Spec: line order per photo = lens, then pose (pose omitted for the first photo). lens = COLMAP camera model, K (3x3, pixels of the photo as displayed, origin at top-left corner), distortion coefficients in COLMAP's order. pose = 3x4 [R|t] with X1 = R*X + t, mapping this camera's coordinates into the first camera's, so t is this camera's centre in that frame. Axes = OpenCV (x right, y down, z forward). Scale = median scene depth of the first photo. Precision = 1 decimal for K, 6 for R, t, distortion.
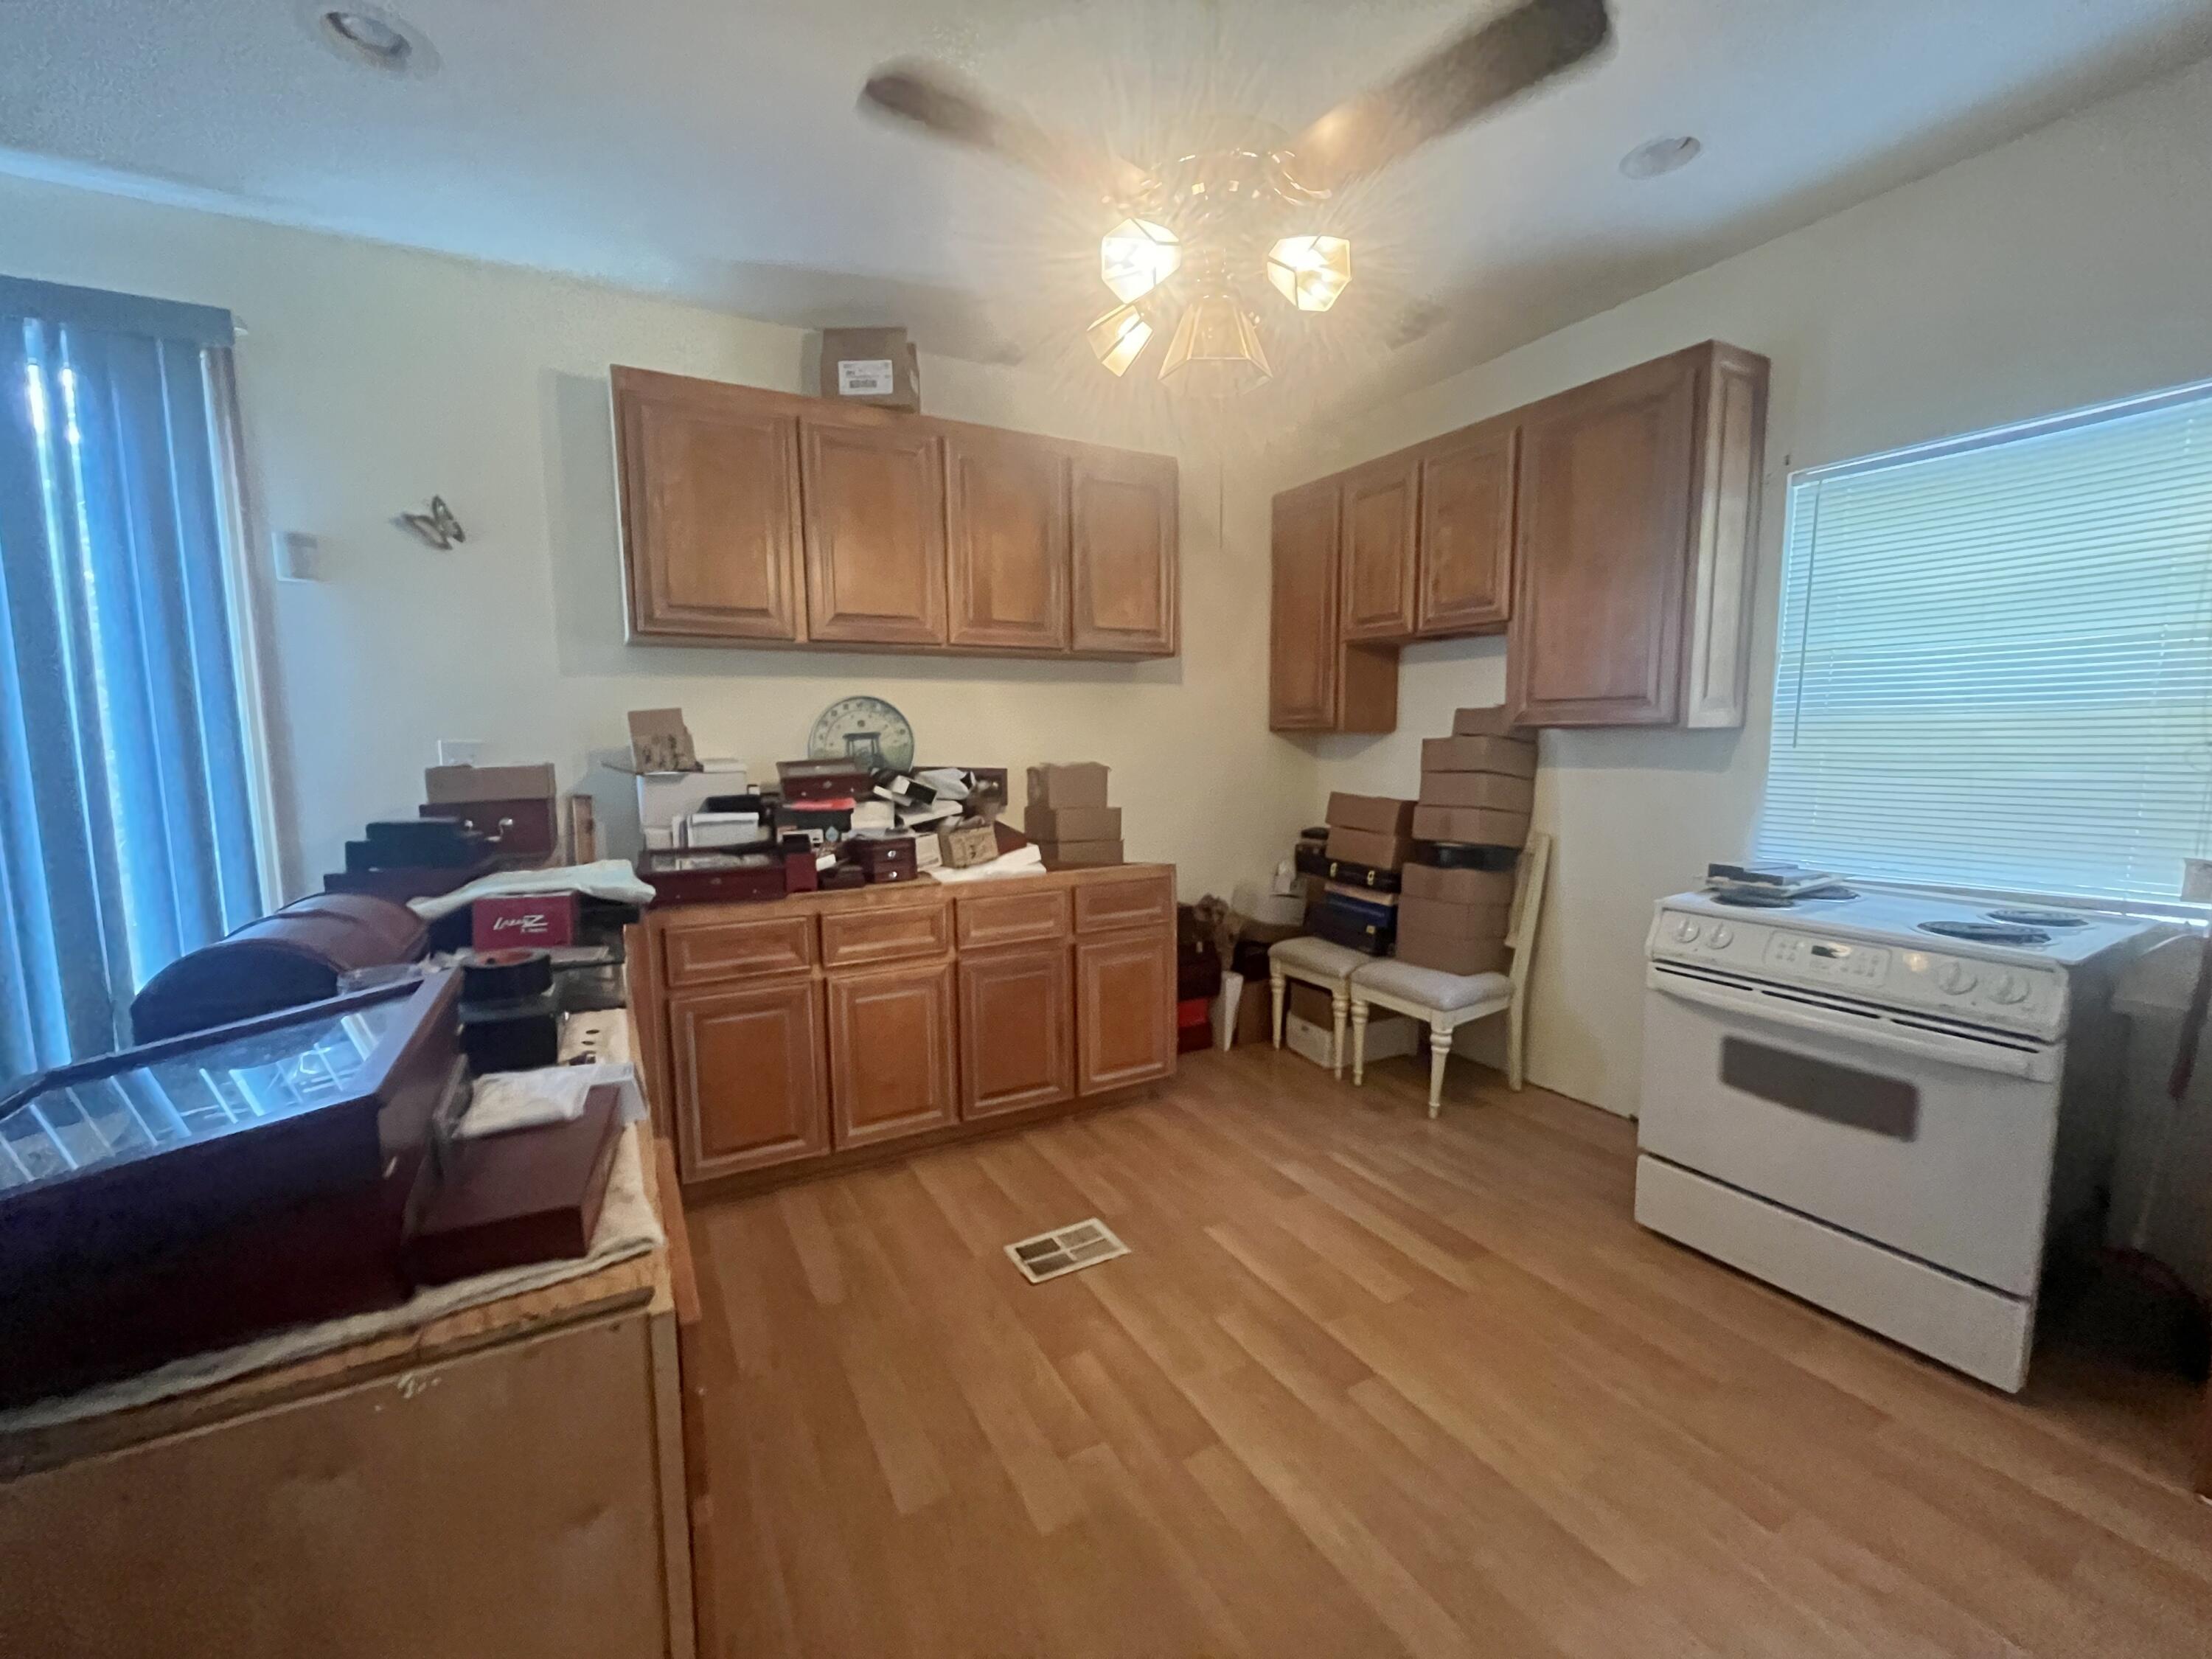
lens RADIAL K [[901.2, 0, 1100.3], [0, 901.2, 831.6], [0, 0, 1]] dist [-0.000580, 0.000108]
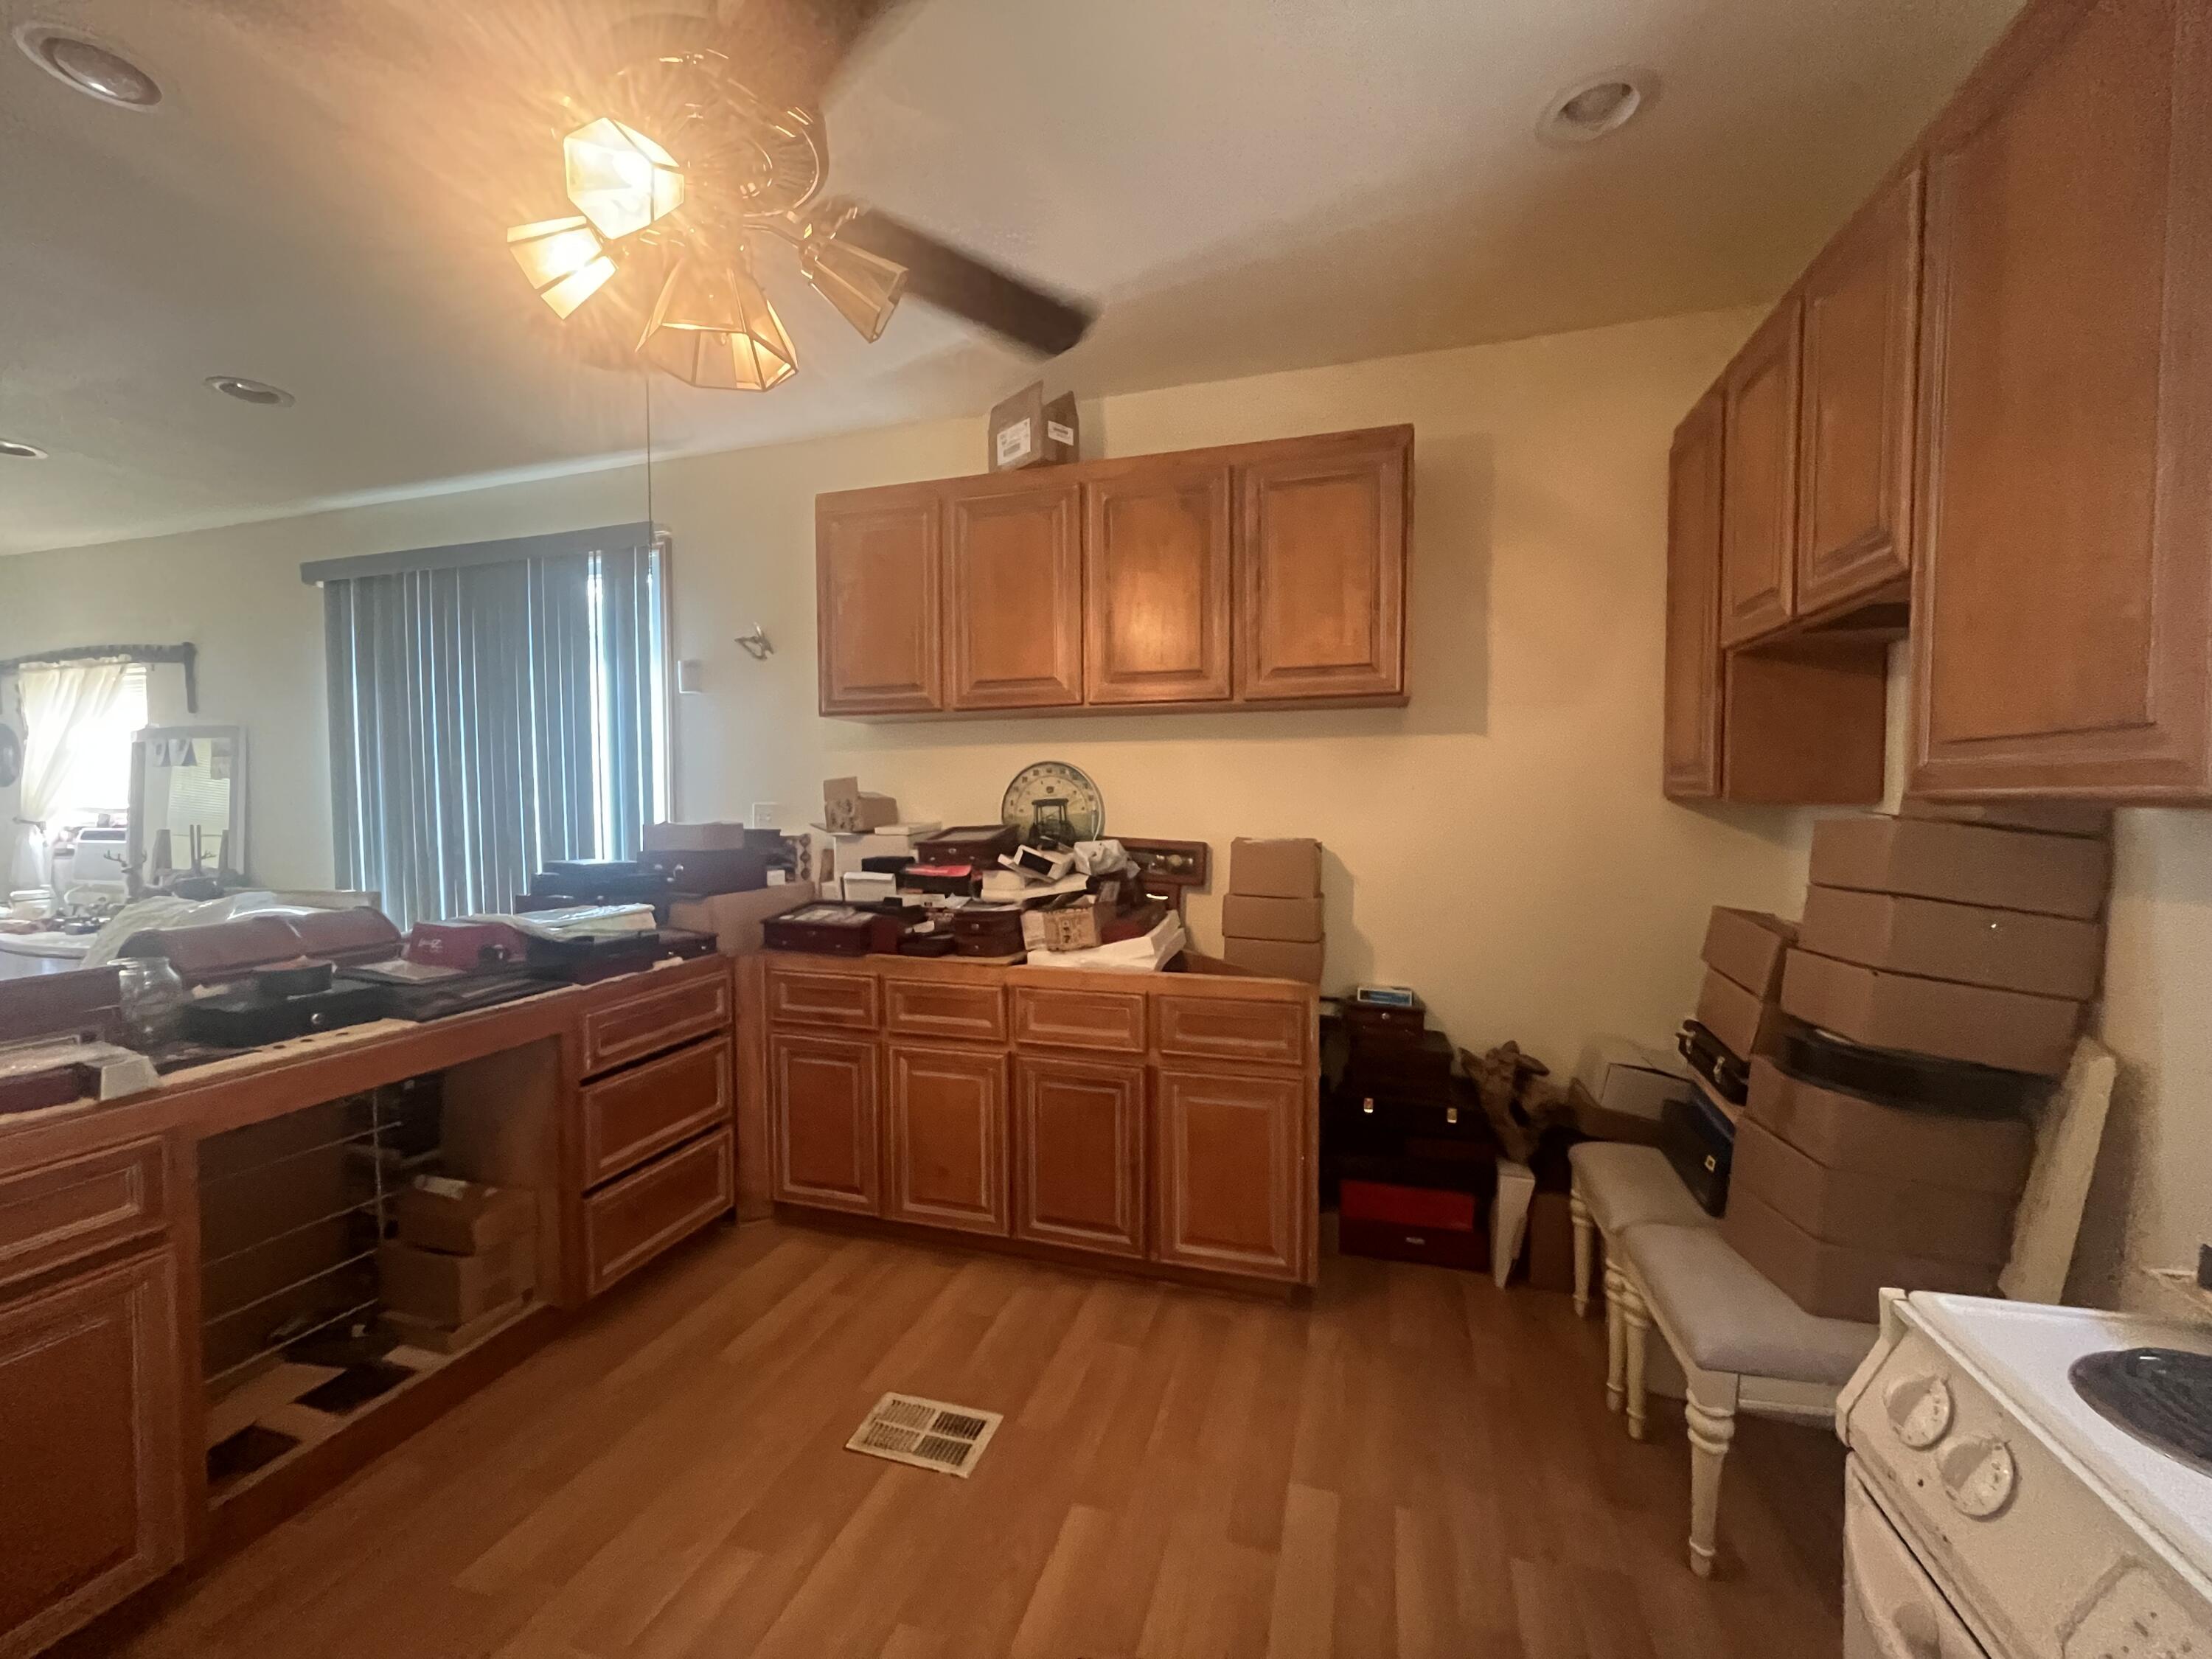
lens RADIAL K [[901.2, 0, 1100.3], [0, 901.2, 831.6], [0, 0, 1]] dist [-0.000580, 0.000108]
pose [[0.692526, 0.034591, -0.720563, 0.512613], [-0.081942, 0.996157, -0.030932, -0.053565], [0.716724, 0.080465, 0.692699, 0.401262]]
